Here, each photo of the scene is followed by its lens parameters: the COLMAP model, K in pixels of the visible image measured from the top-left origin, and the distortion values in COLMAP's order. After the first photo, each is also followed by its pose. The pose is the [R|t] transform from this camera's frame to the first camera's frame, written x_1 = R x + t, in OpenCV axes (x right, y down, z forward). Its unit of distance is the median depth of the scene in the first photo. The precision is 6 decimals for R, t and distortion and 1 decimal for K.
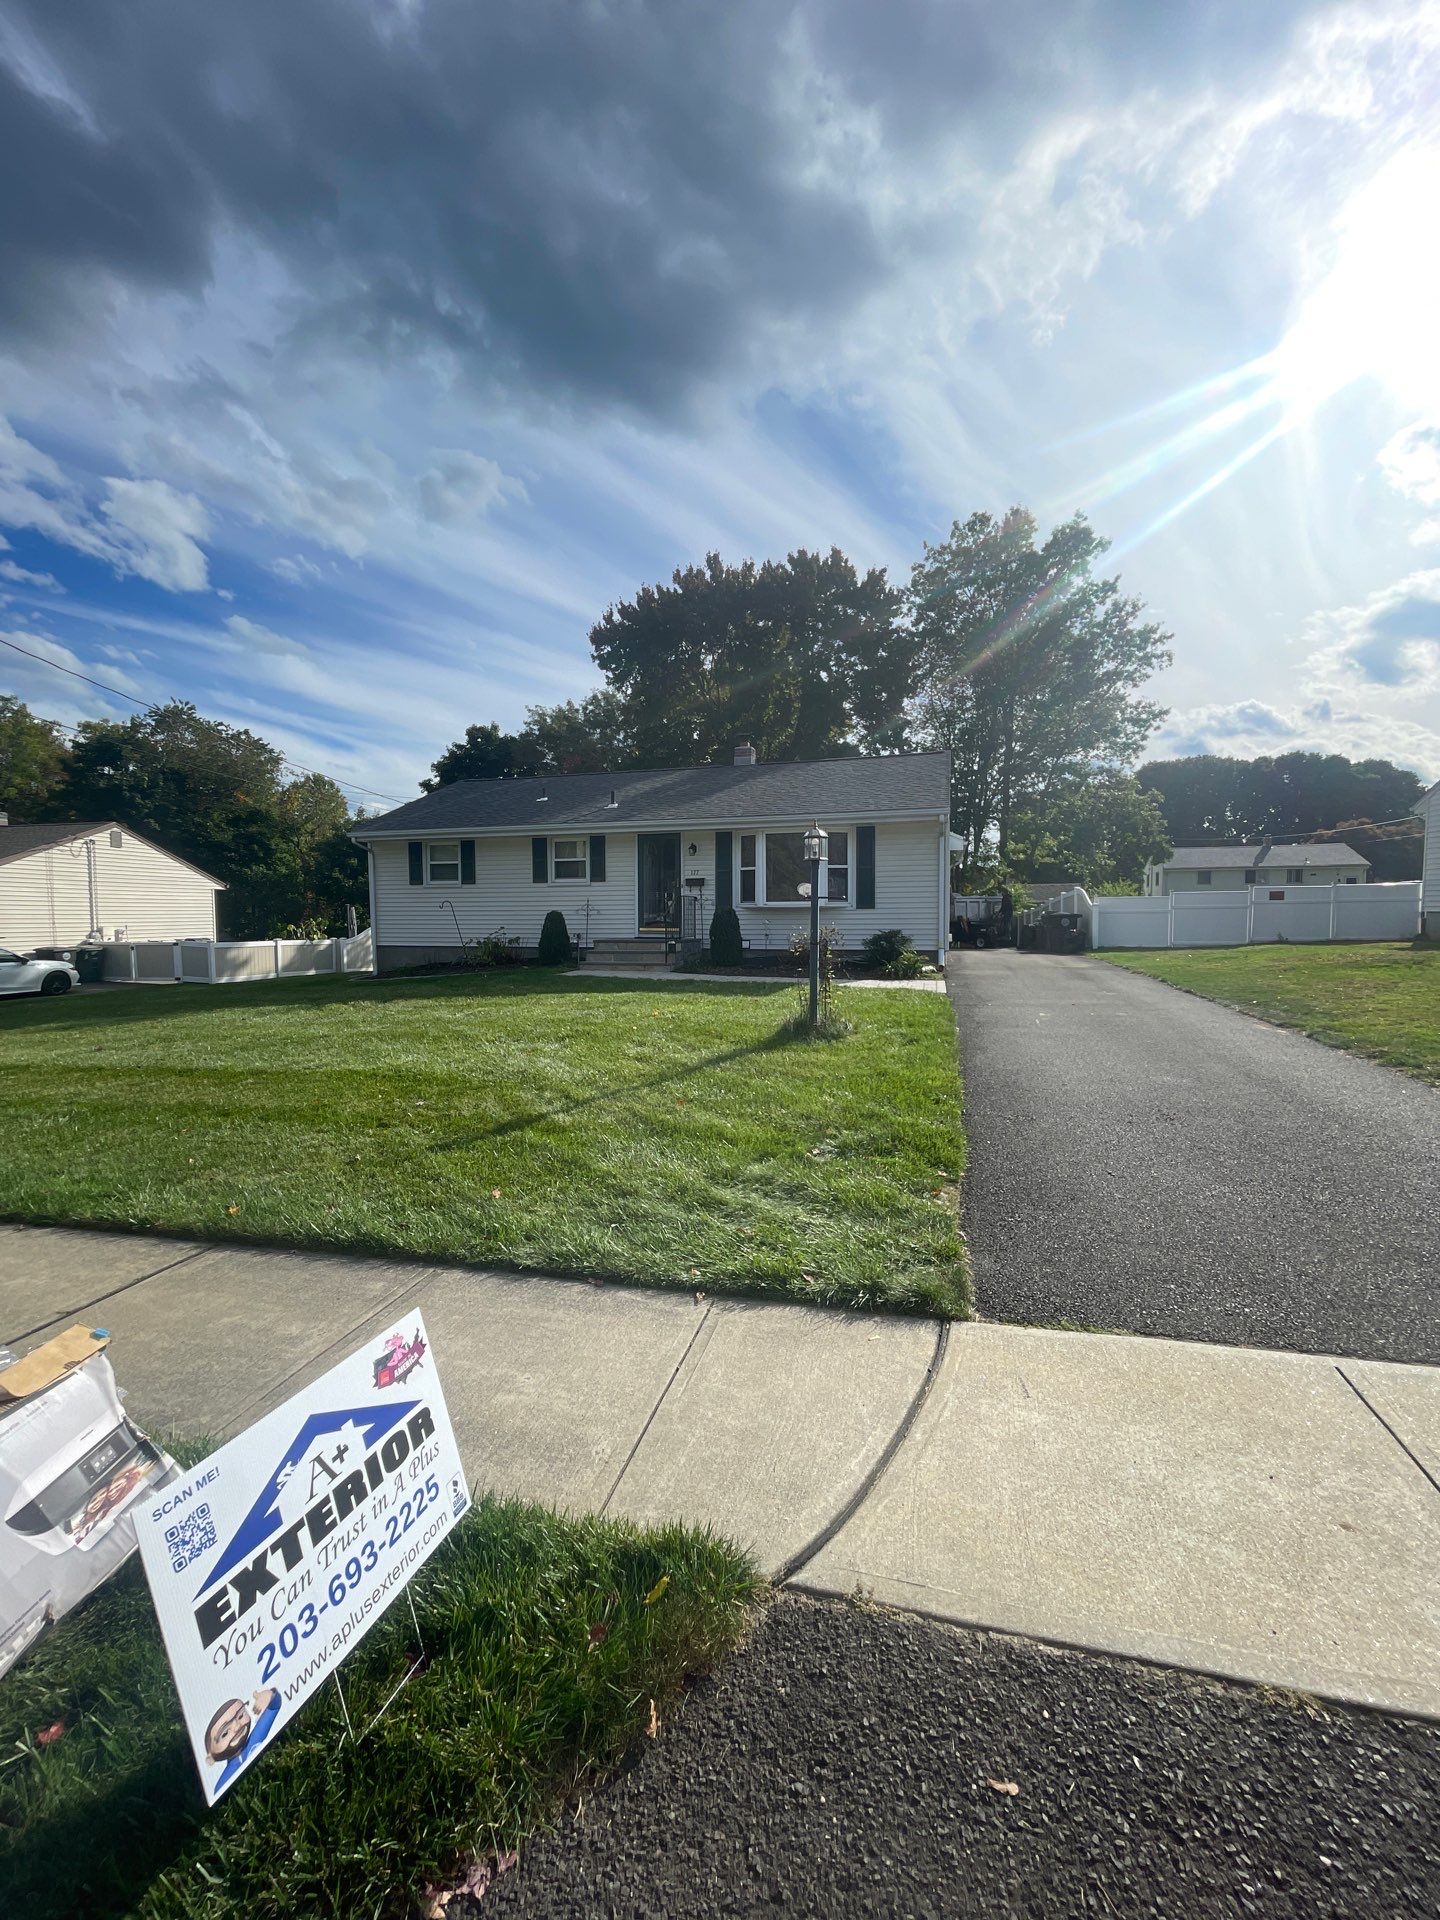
lens RADIAL K [[769.0, 0, 719.4], [0, 769.0, 960.1], [0, 0, 1]] dist [-0.003589, 0.001315]
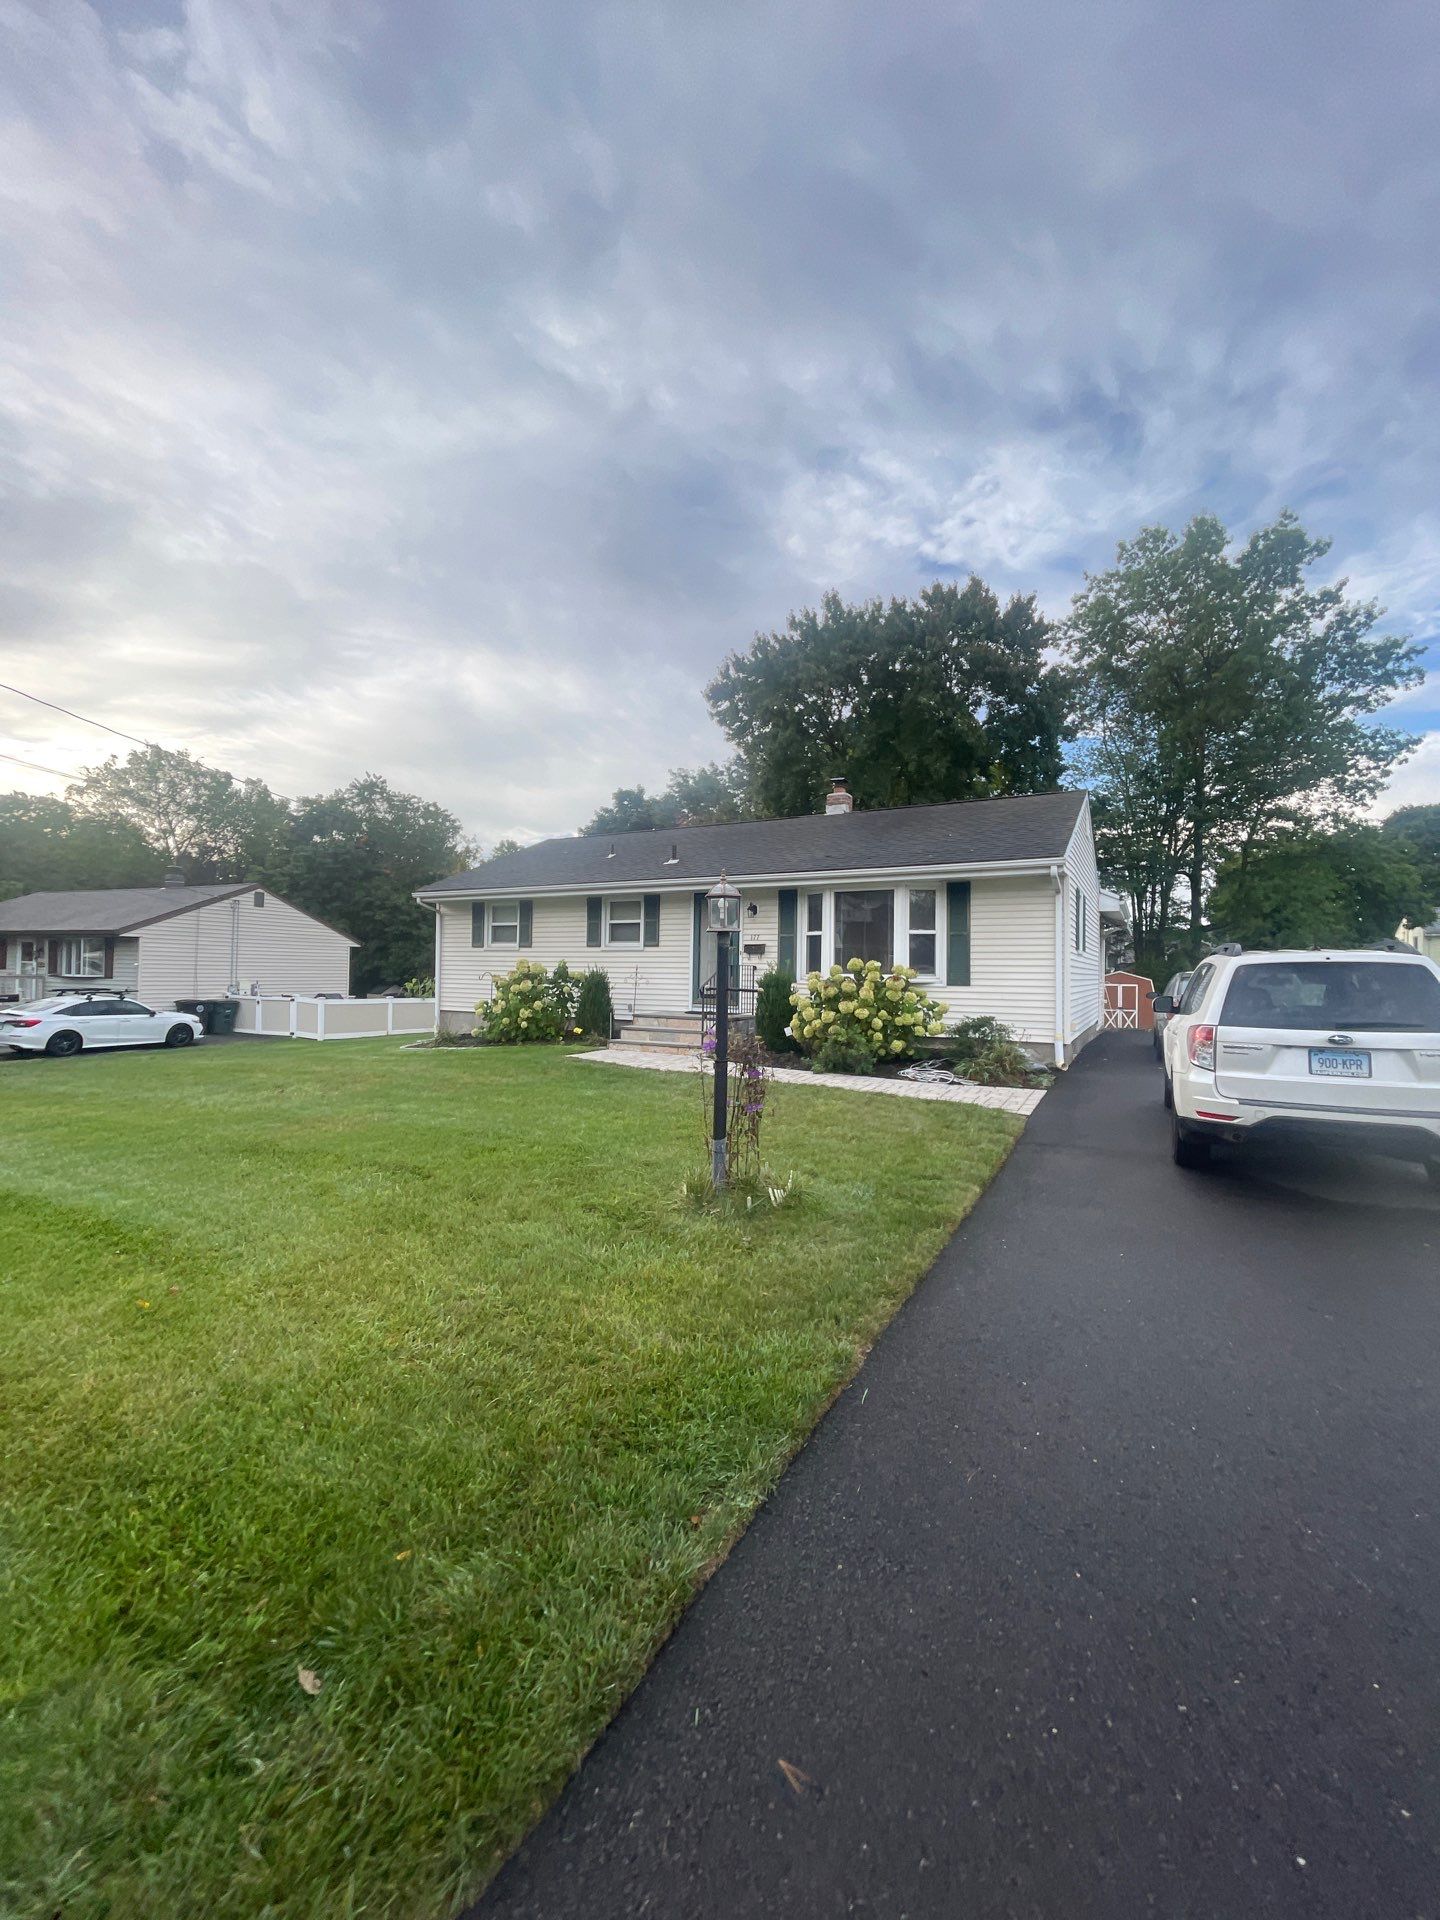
lens RADIAL K [[769.0, 0, 711.8], [0, 769.0, 956.2], [0, 0, 1]] dist [-0.003589, 0.001315]
pose [[0.973202, 0.016204, -0.229378, 0.068185], [-0.035037, 0.996317, -0.078268, -0.014718], [0.227265, 0.084207, 0.970185, 0.095803]]
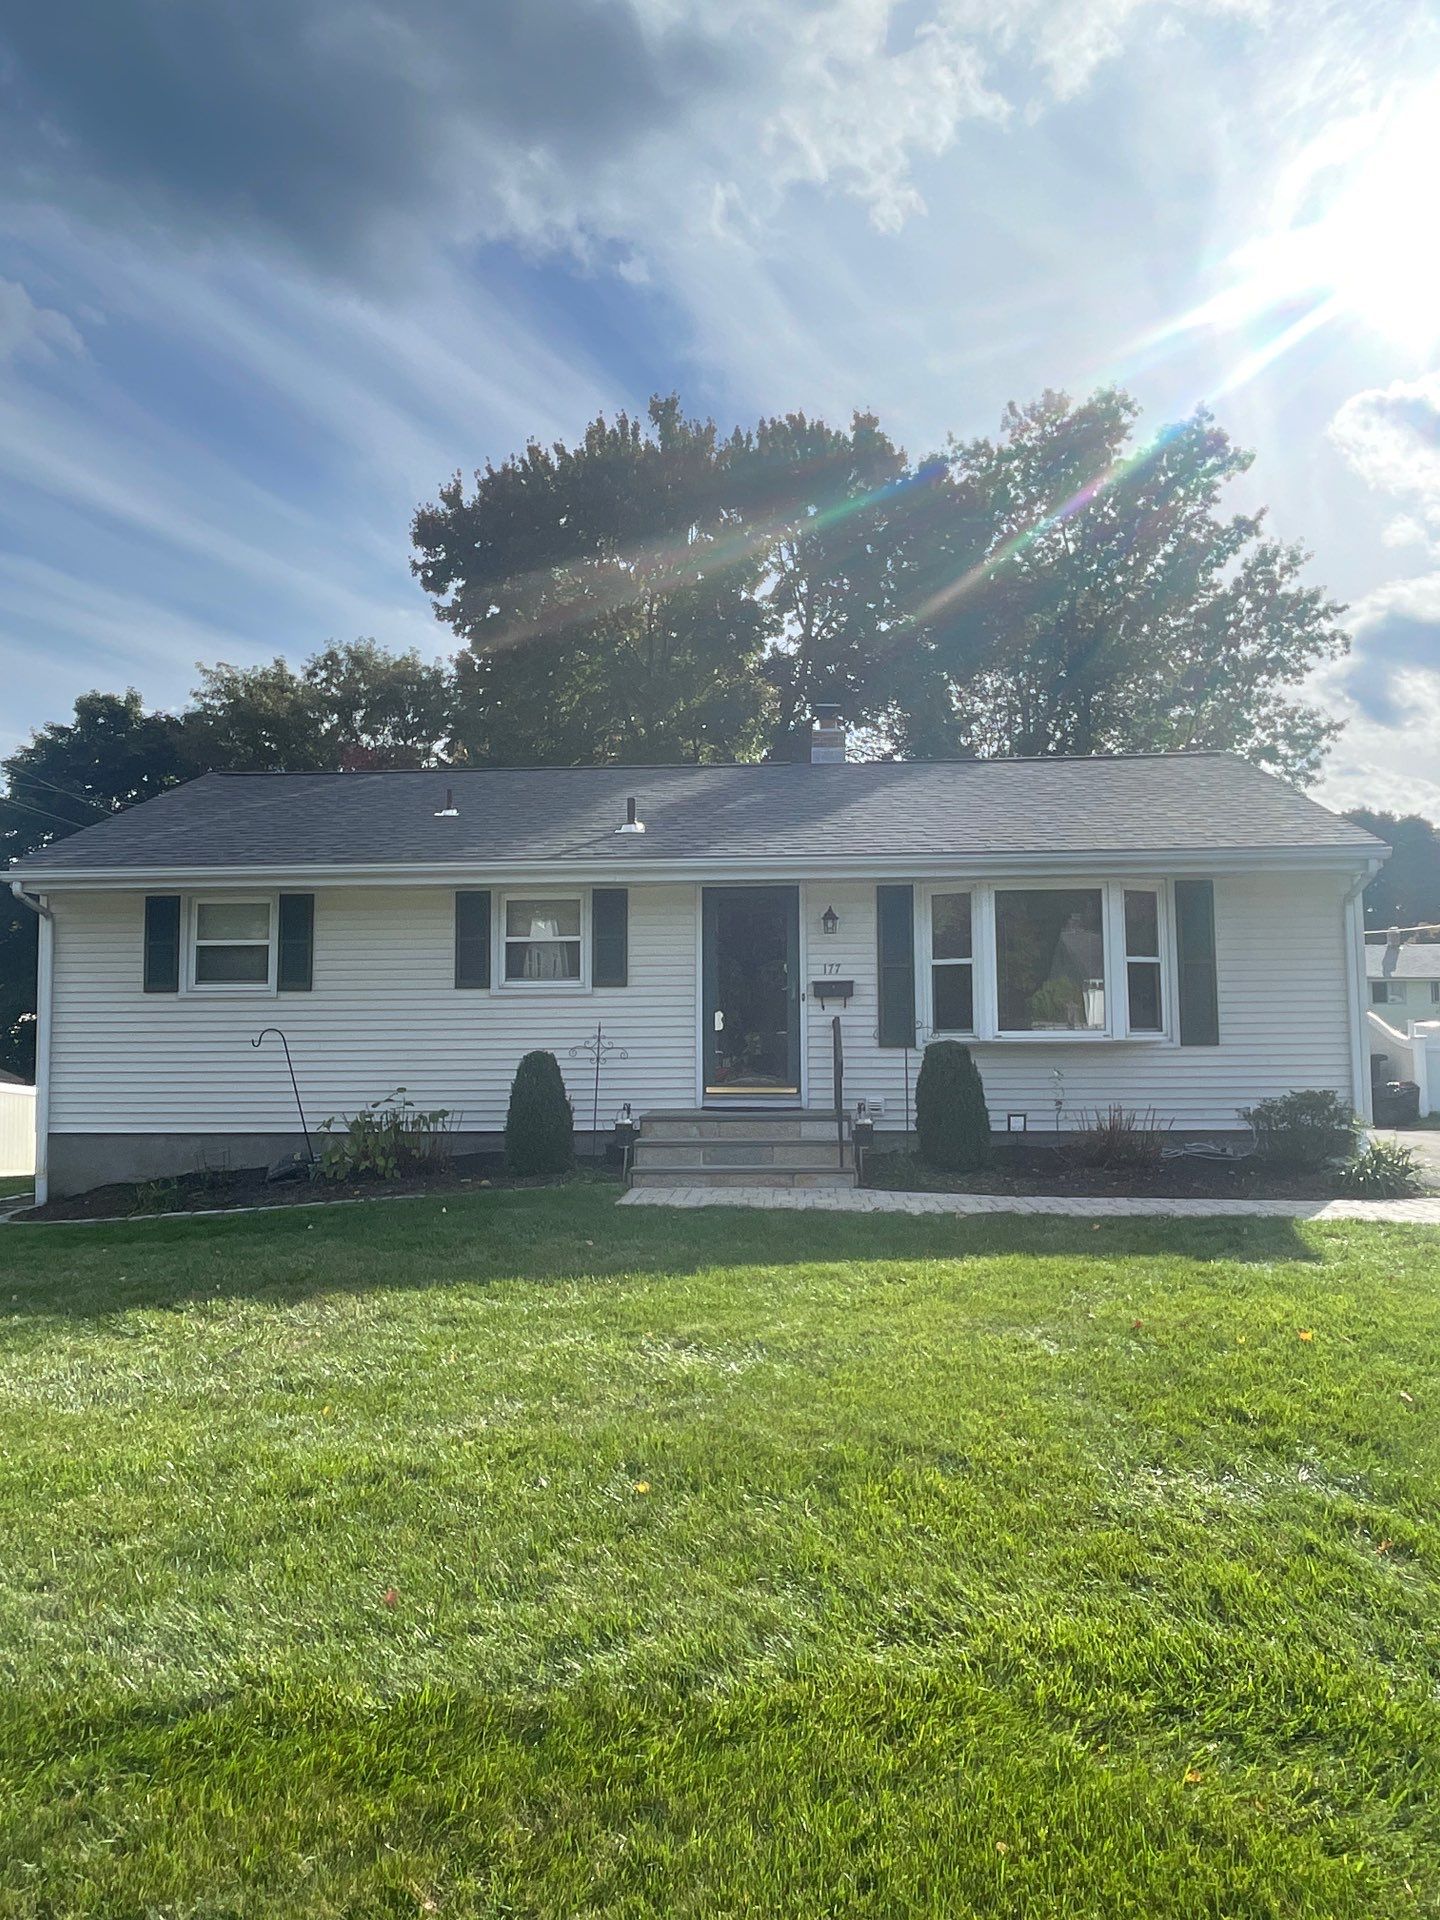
lens RADIAL K [[1296.7, 0, 710.9], [0, 1296.7, 954.8], [0, 0, 1]] dist [0.006552, -0.002318]
pose [[0.977982, 0.013596, 0.208247, -0.157703], [0.014331, 0.991145, -0.132009, -0.010786], [-0.208198, 0.132087, 0.969127, 0.139736]]
